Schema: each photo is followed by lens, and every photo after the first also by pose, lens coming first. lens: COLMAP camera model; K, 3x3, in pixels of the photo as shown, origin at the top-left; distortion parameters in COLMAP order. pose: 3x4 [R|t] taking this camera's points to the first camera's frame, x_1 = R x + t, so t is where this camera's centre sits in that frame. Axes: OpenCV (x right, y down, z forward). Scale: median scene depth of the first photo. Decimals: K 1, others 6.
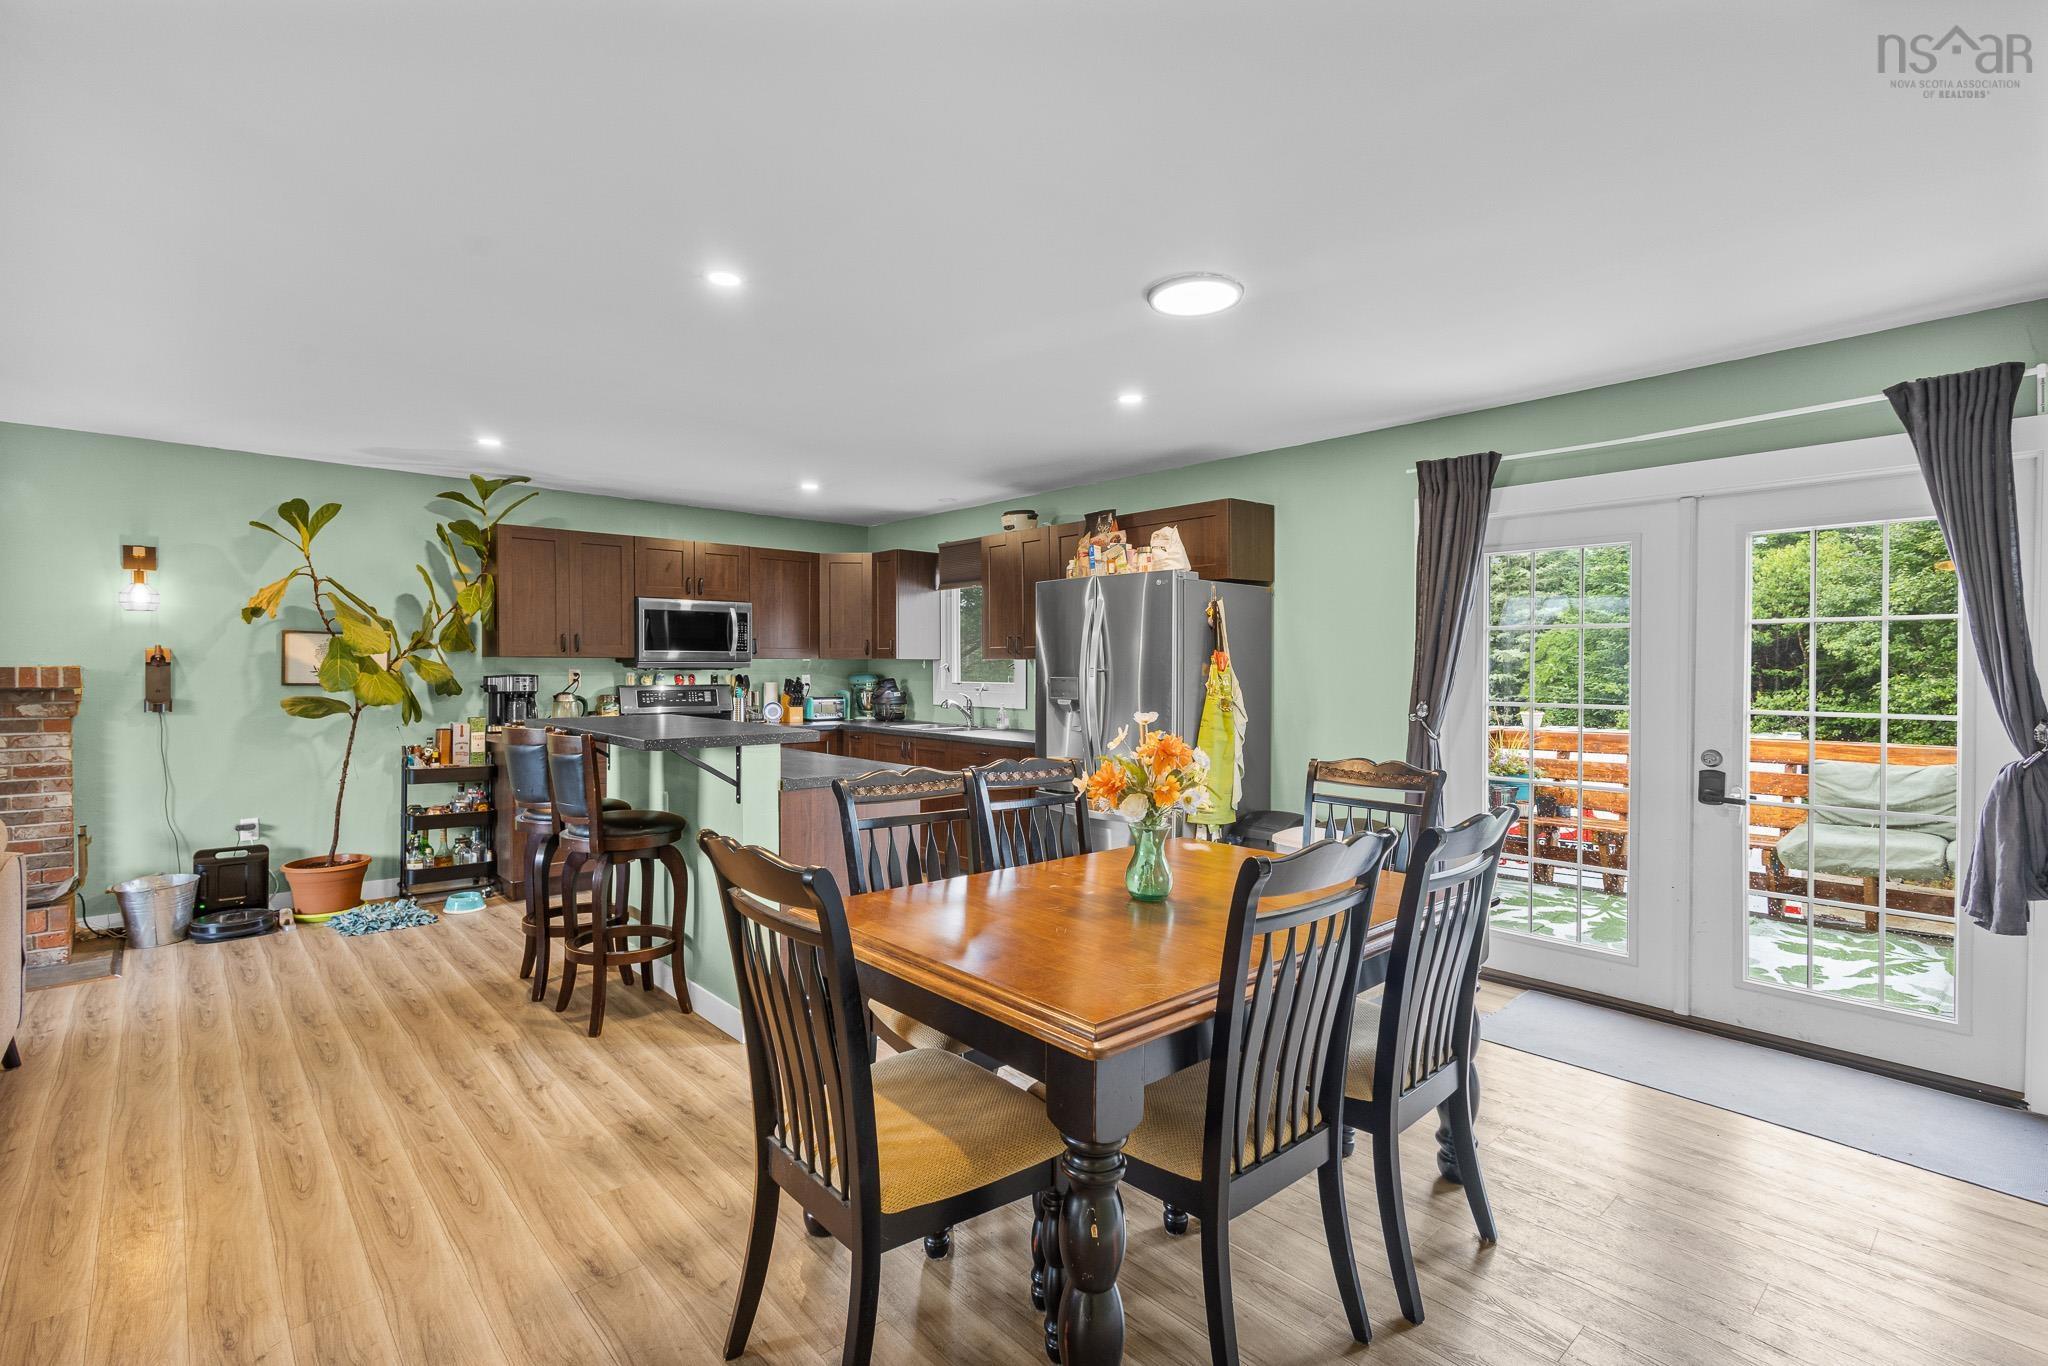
lens RADIAL K [[945.0, 0, 1022.9], [0, 945.0, 678.3], [0, 0, 1]] dist [0.014069, -0.004859]
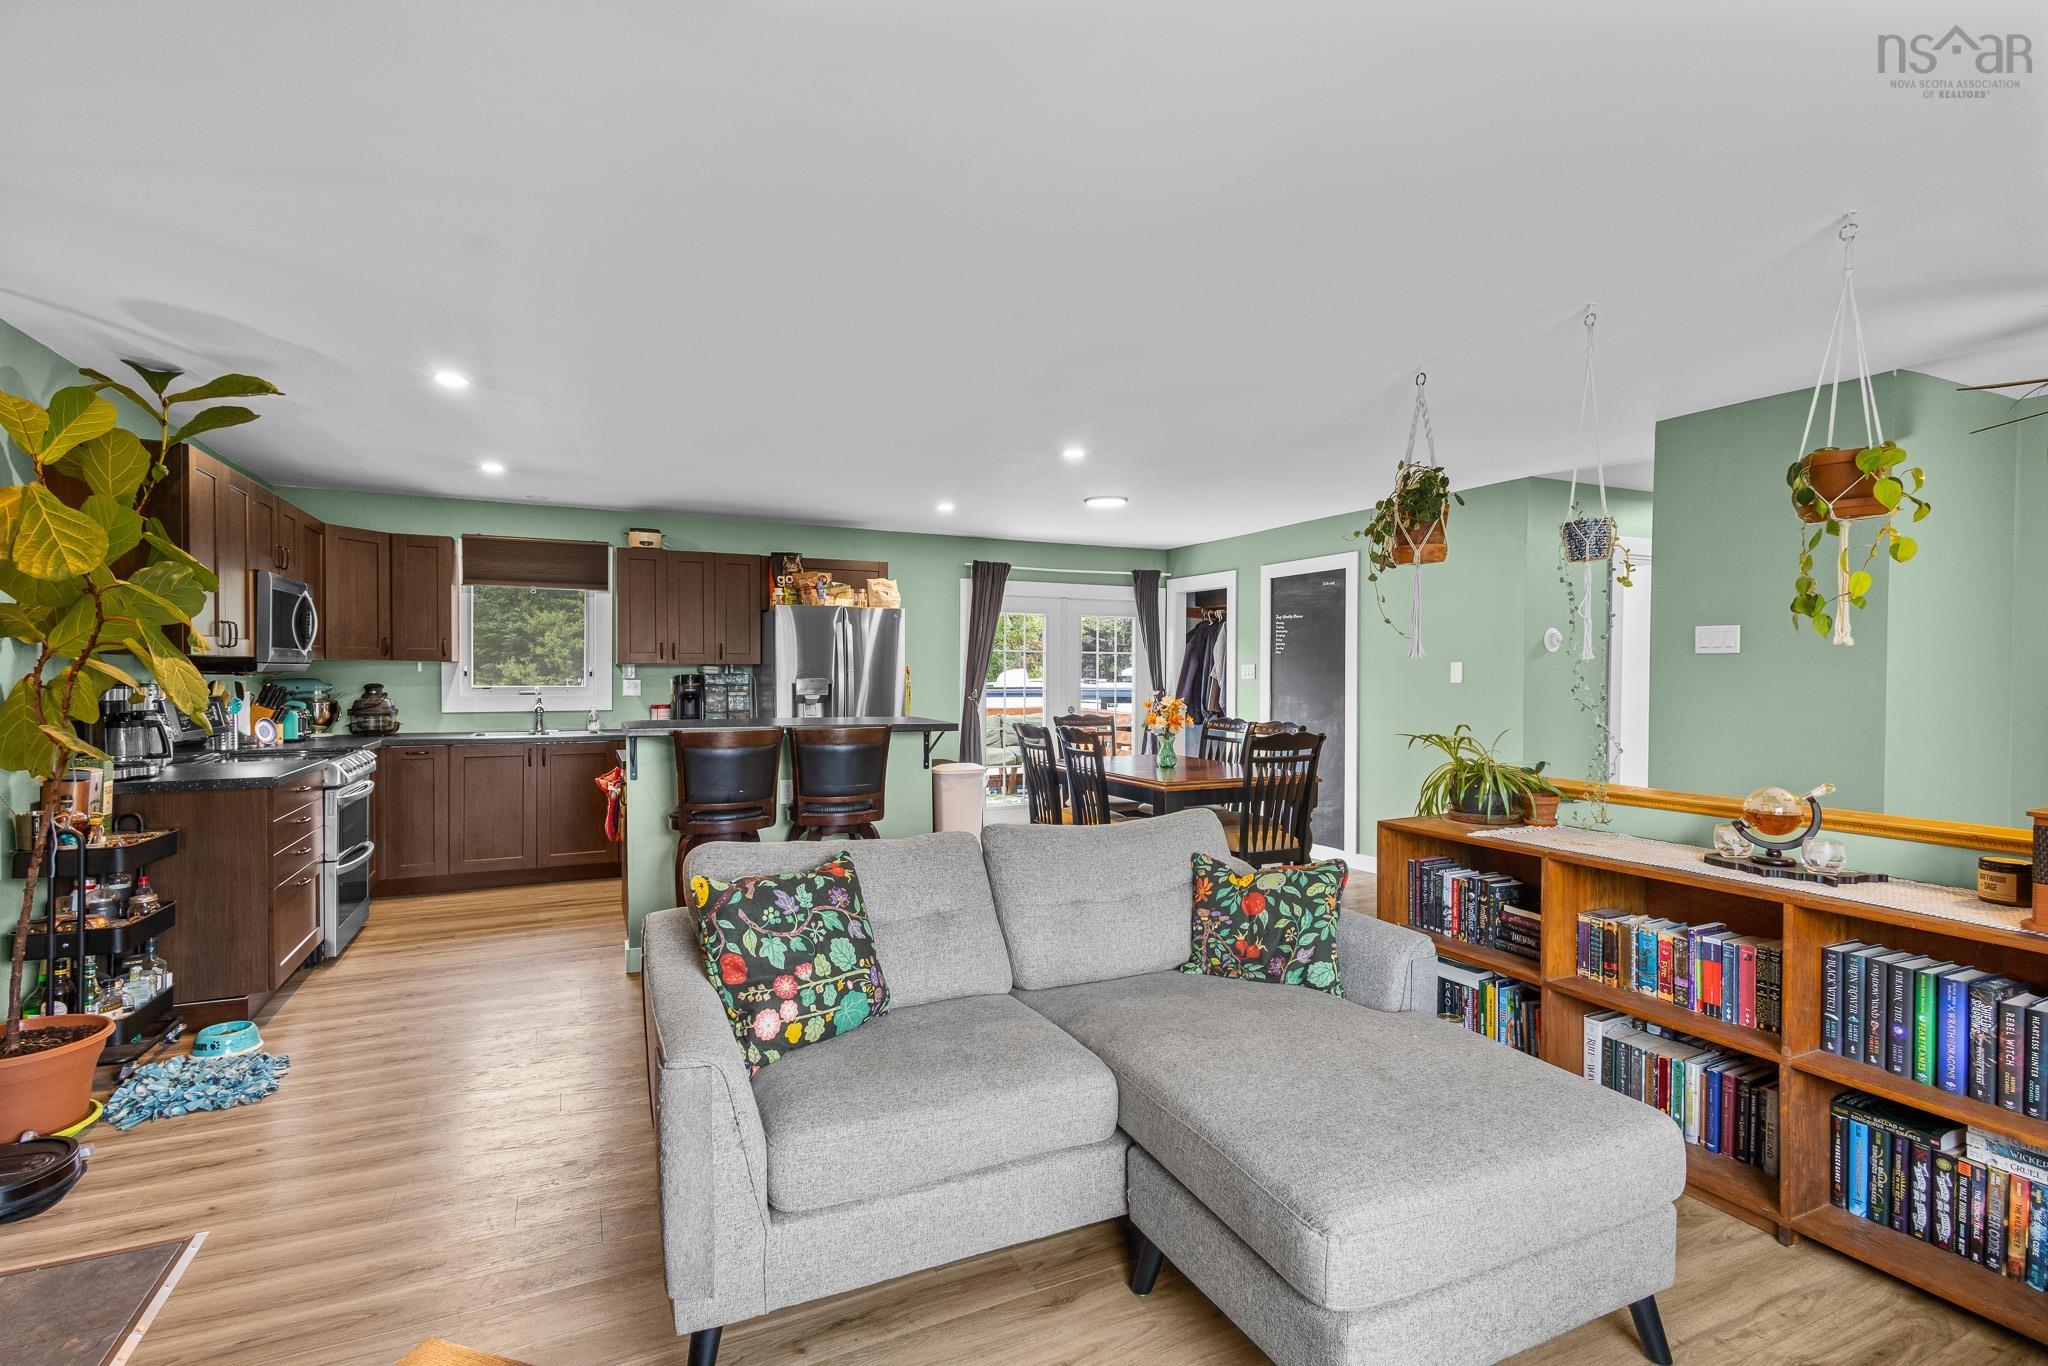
lens RADIAL K [[945.0, 0, 1019.2], [0, 945.0, 680.7], [0, 0, 1]] dist [0.014069, -0.004859]
pose [[0.289610, -0.009878, 0.957094, -1.107660], [0.009993, 0.999923, 0.007296, -0.004753], [-0.957092, 0.007451, 0.289687, 0.318383]]
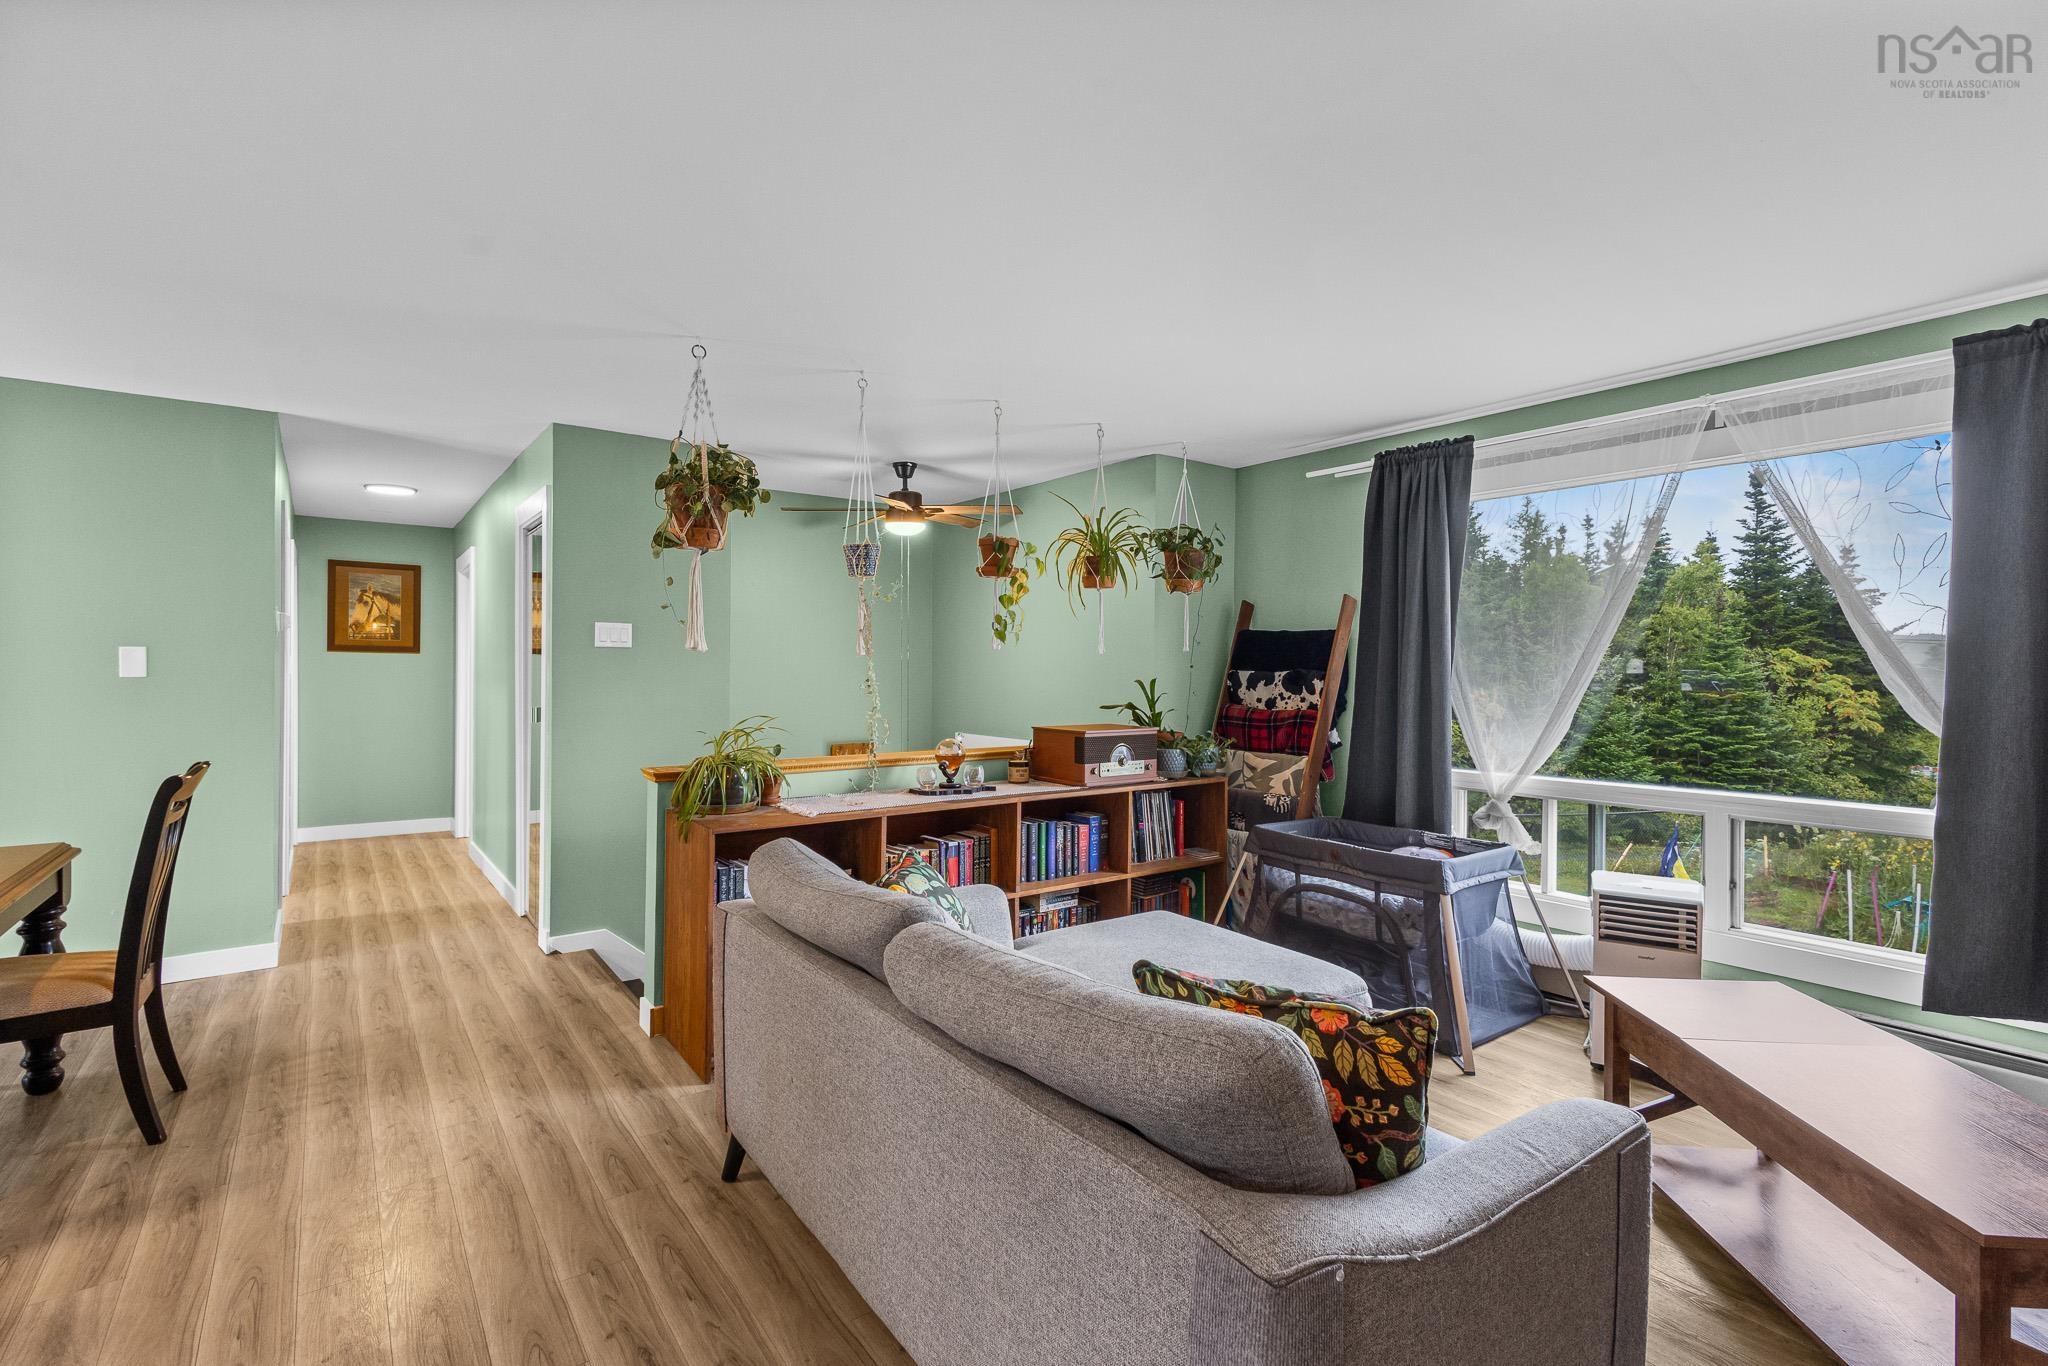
lens RADIAL K [[945.0, 0, 1022.9], [0, 945.0, 676.6], [0, 0, 1]] dist [0.014069, -0.004859]
pose [[-0.994685, -0.007396, 0.102703, -0.654248], [-0.004998, 0.999709, 0.023583, -0.011505], [-0.102848, 0.022944, -0.994432, 0.855564]]
